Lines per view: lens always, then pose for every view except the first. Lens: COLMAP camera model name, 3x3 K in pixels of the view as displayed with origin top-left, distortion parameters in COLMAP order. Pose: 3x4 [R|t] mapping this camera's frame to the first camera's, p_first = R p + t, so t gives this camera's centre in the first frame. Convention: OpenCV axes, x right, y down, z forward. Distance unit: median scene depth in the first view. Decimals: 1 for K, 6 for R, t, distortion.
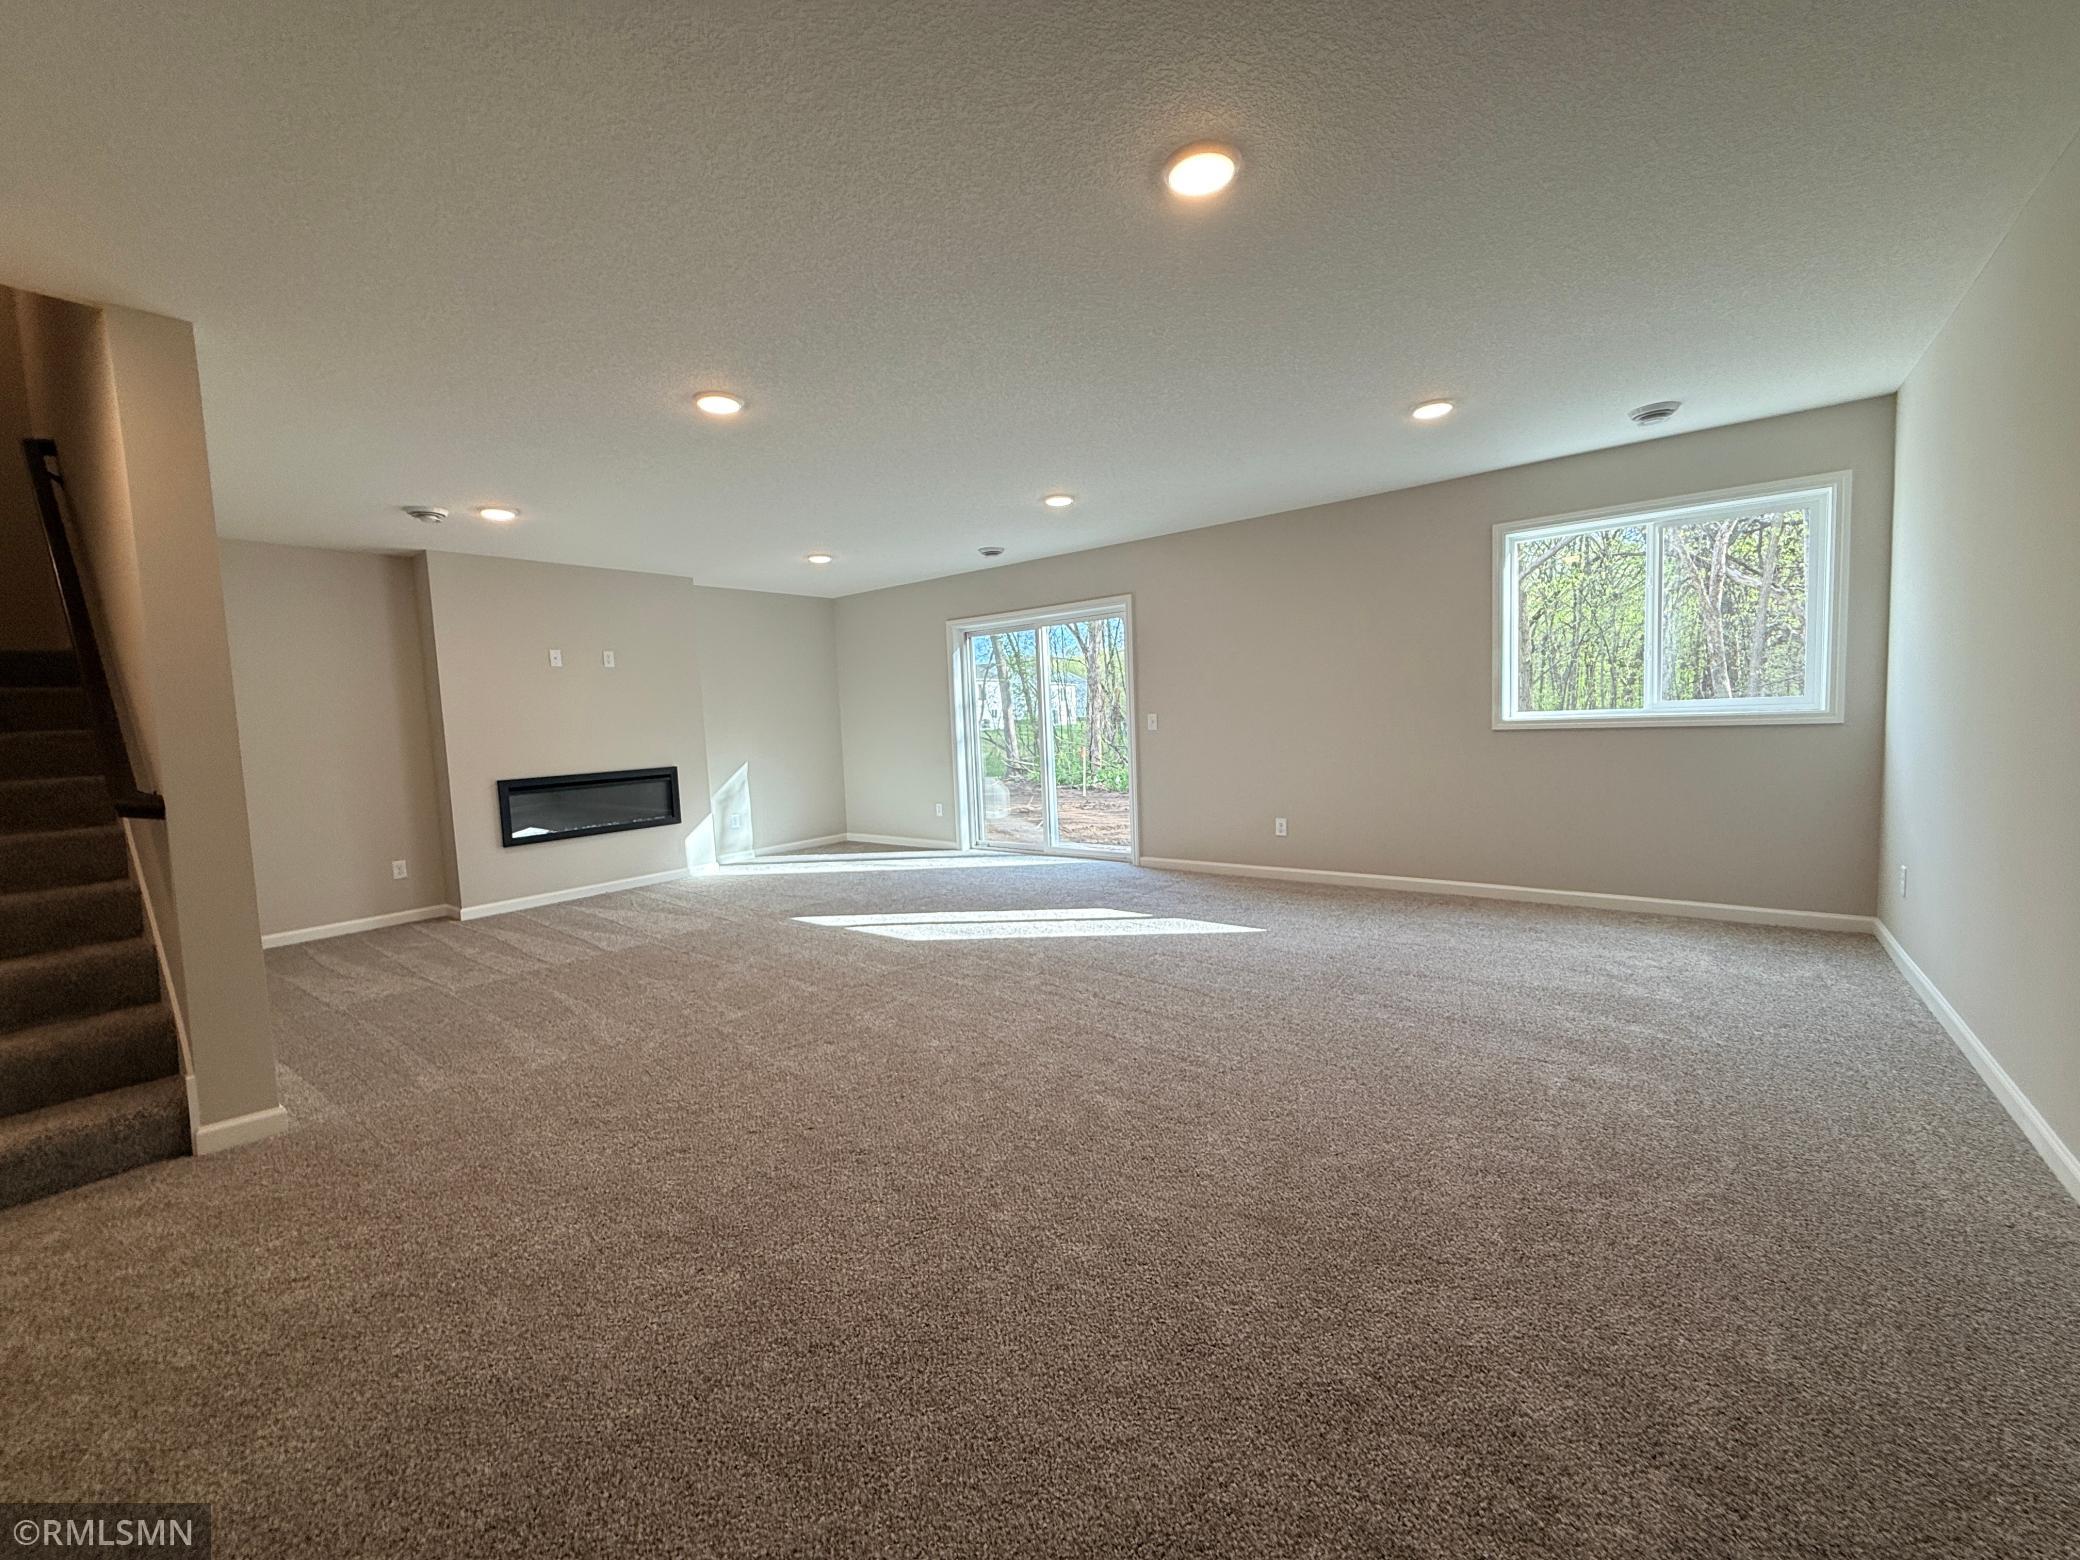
lens RADIAL K [[830.7, 0, 1038.0], [0, 830.7, 781.4], [0, 0, 1]] dist [0.001660, -0.000638]
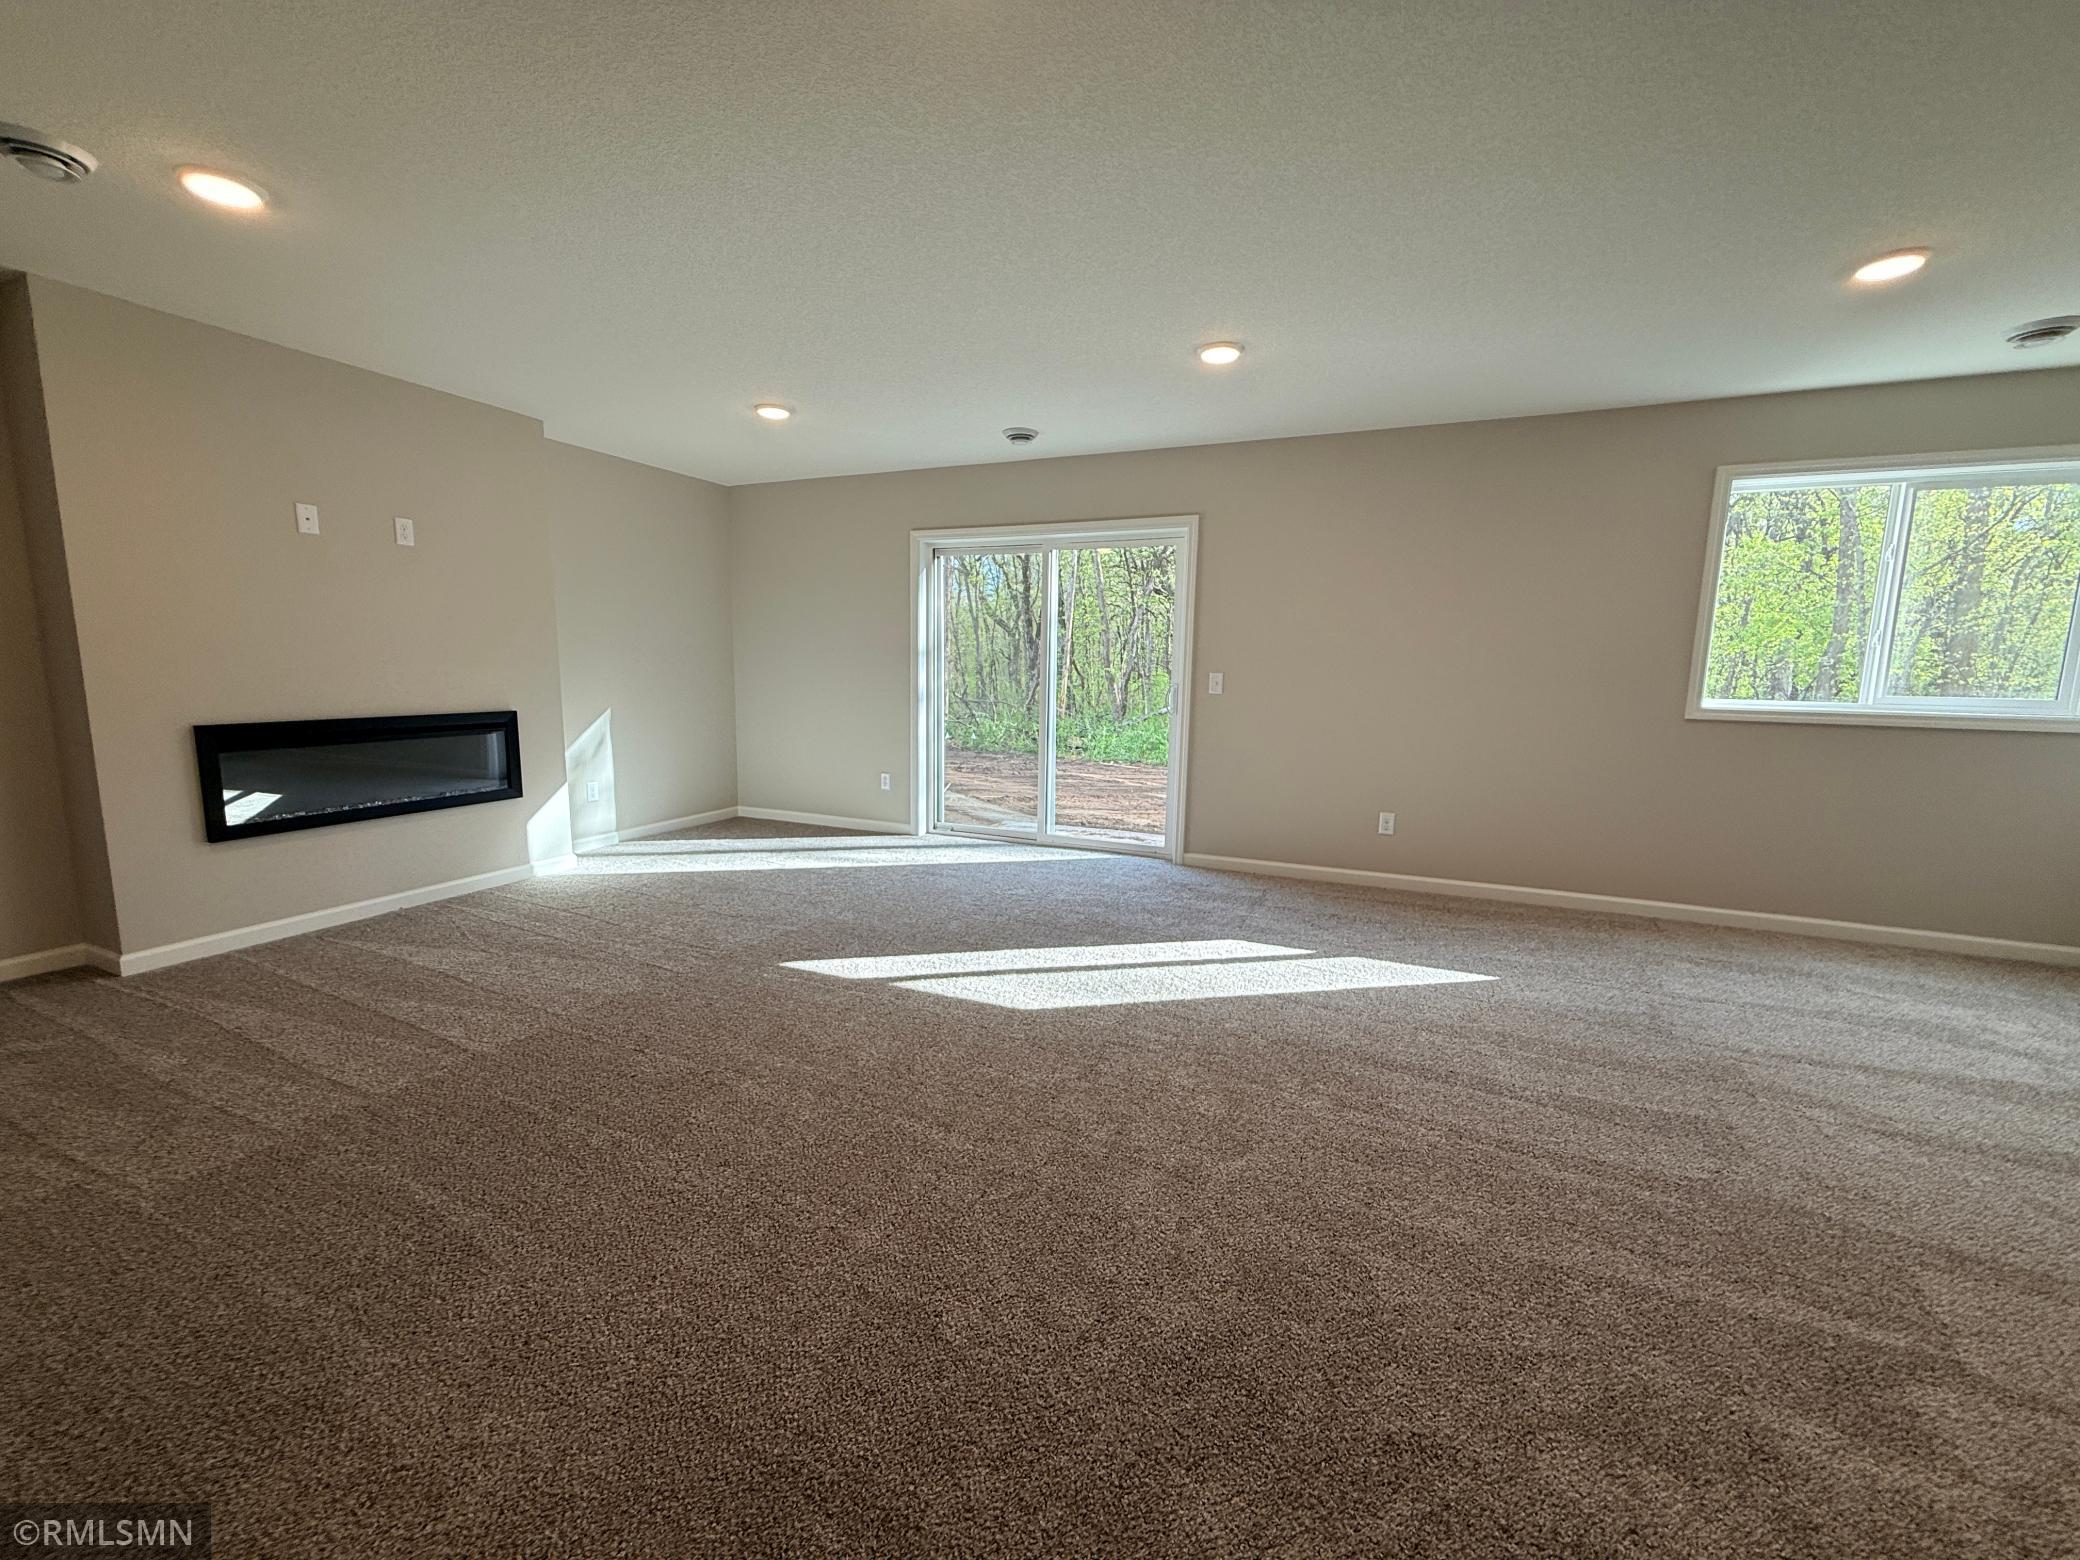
lens RADIAL K [[827.7, 0, 1037.0], [0, 827.7, 781.0], [0, 0, 1]] dist [-0.001170, -0.000143]
pose [[0.964383, 0.023647, 0.263451, -0.239865], [-0.038779, 0.997874, 0.052388, -0.014839], [-0.261652, -0.060739, 0.963249, 0.300472]]
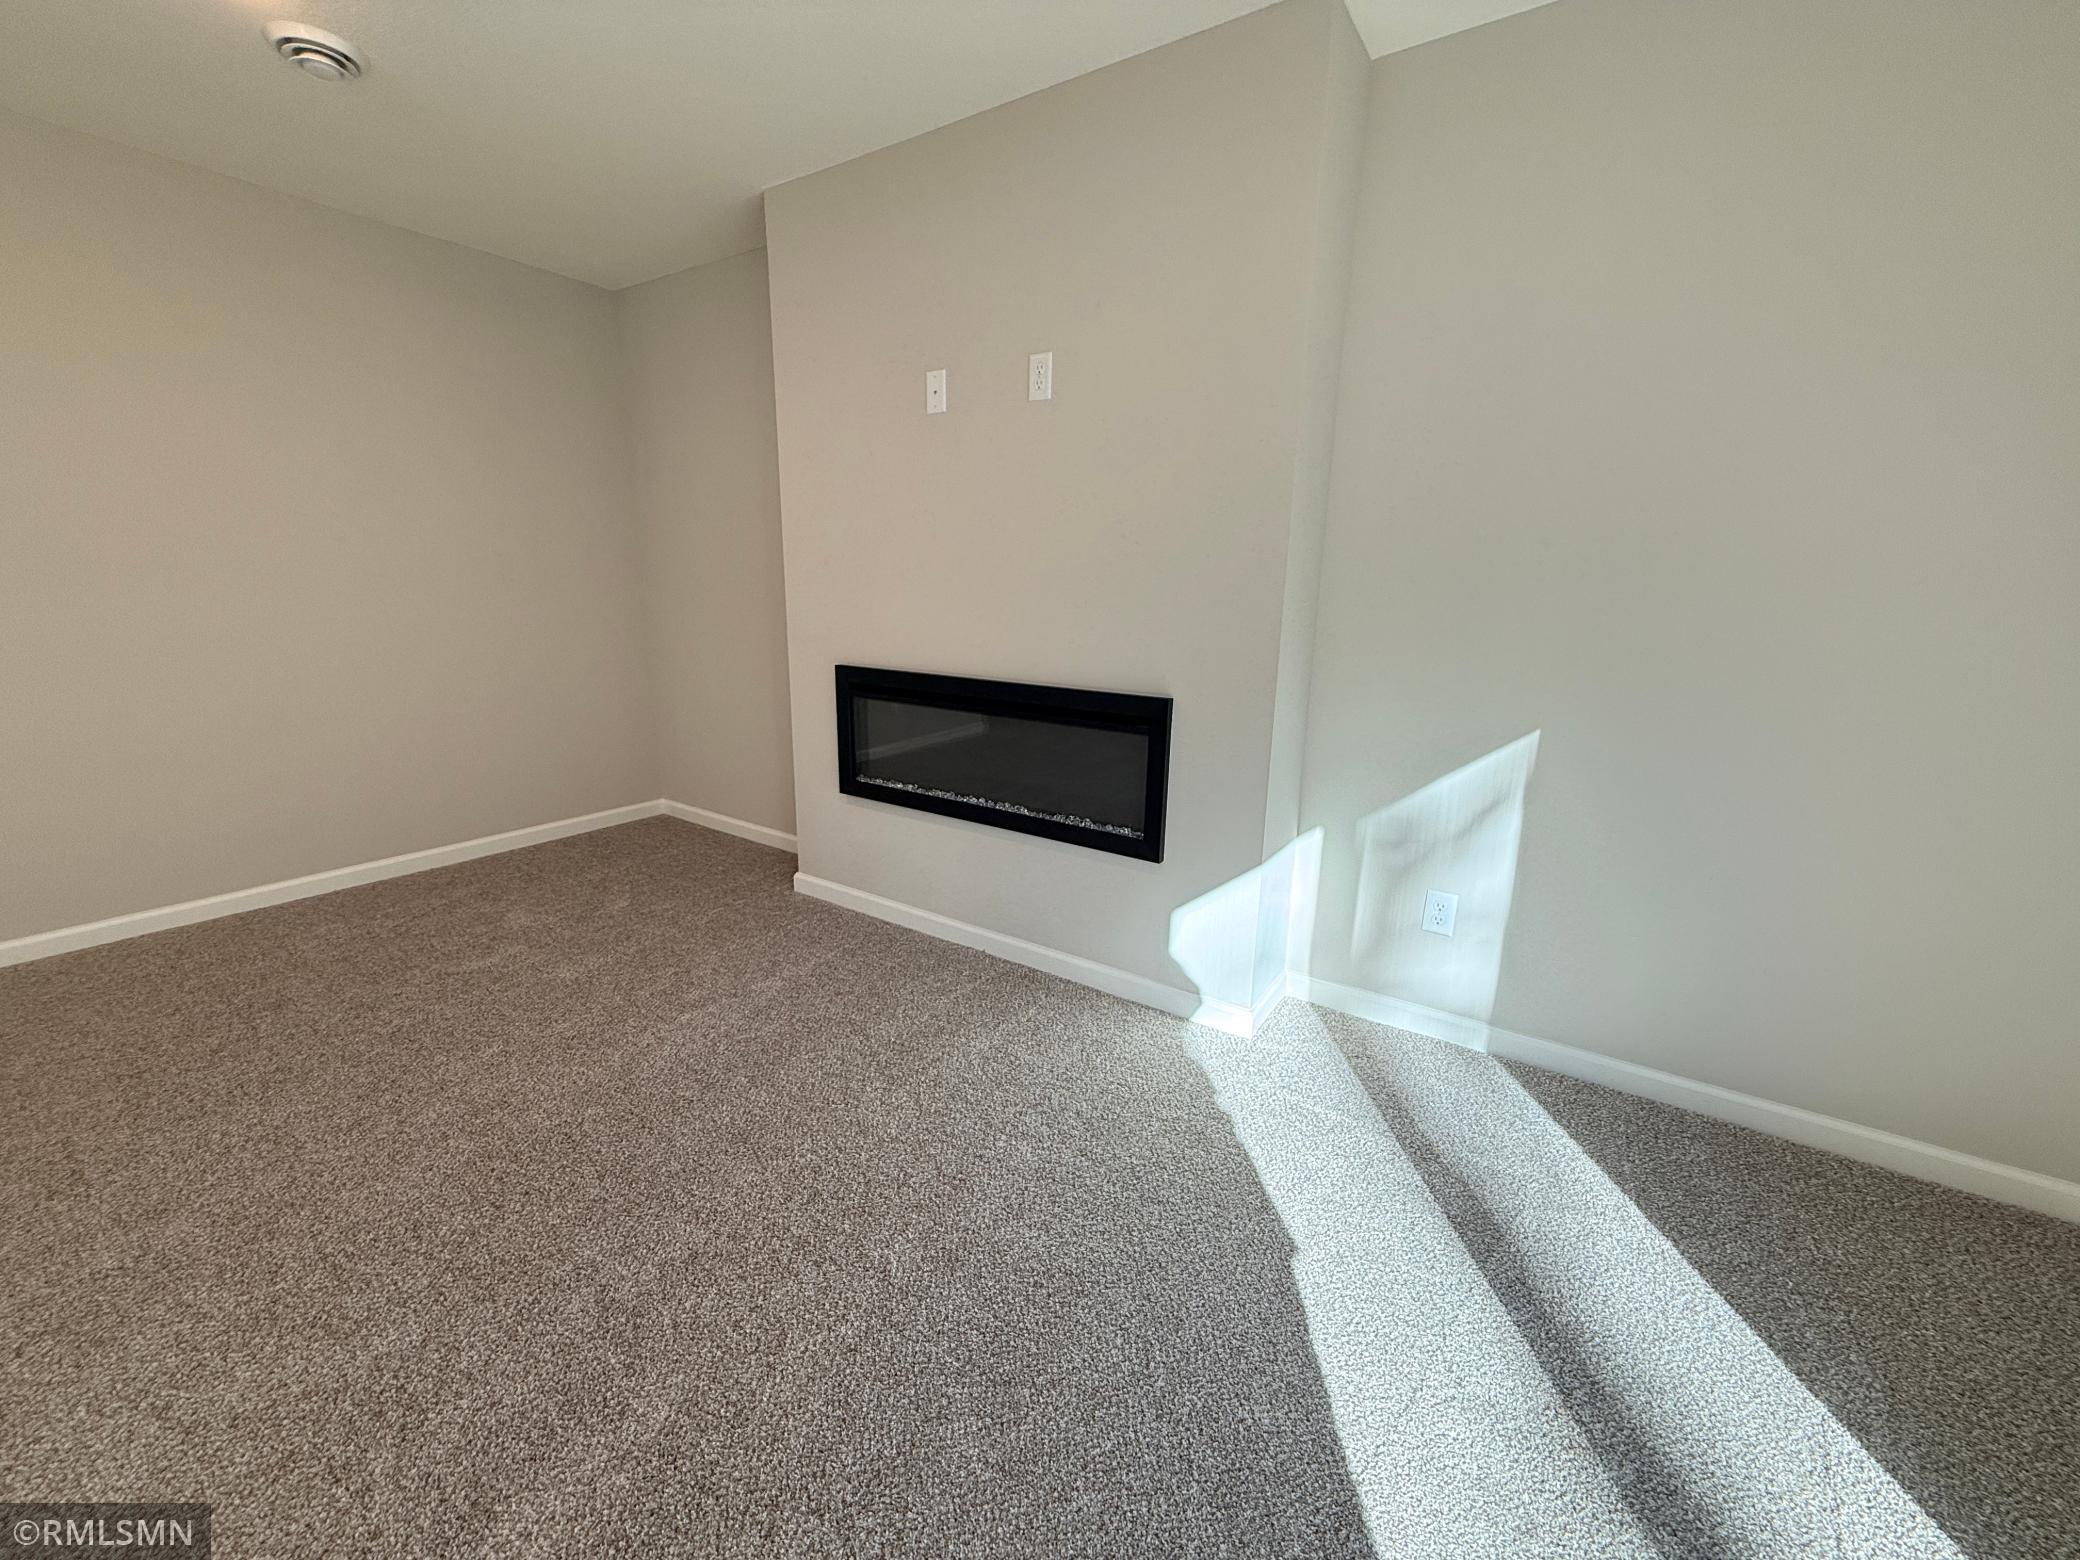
lens RADIAL K [[835.2, 0, 1036.9], [0, 835.2, 771.2], [0, 0, 1]] dist [0.002630, -0.000106]
pose [[0.051605, 0.279718, -0.958694, -0.129224], [-0.084625, 0.957745, 0.274886, -0.087844], [0.995076, 0.066944, 0.073096, 1.053537]]
